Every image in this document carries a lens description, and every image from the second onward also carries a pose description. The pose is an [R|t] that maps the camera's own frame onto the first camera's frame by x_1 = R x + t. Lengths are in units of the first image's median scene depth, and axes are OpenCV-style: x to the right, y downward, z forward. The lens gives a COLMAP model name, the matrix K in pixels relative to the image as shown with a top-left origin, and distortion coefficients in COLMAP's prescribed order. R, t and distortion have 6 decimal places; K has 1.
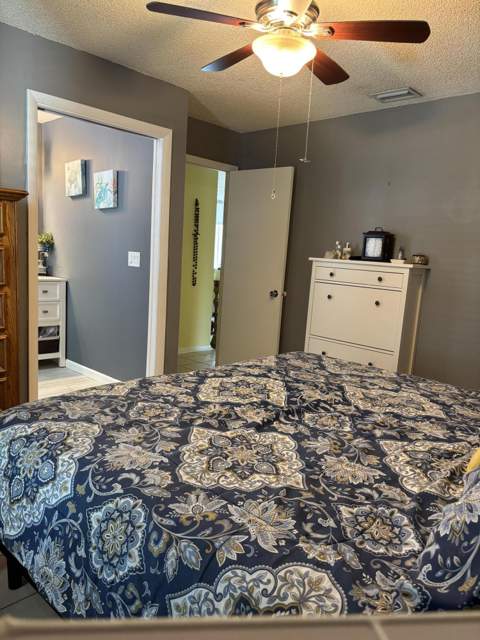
lens RADIAL K [[485.6, 0, 239.9], [0, 485.6, 321.1], [0, 0, 1]] dist [-0.004487, -0.019576]
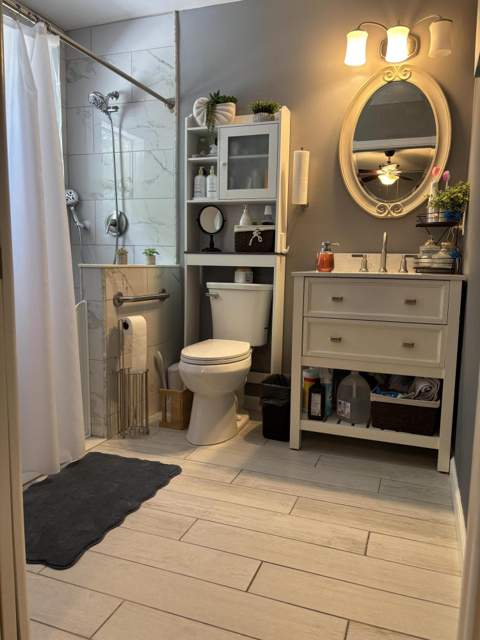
lens RADIAL K [[485.6, 0, 240.3], [0, 485.6, 320.6], [0, 0, 1]] dist [-0.004487, -0.019576]
pose [[0.381570, 0.058152, -0.922509, -0.031055], [-0.127907, 0.991740, 0.009610, -0.024995], [0.915447, 0.114328, 0.385857, 0.646537]]
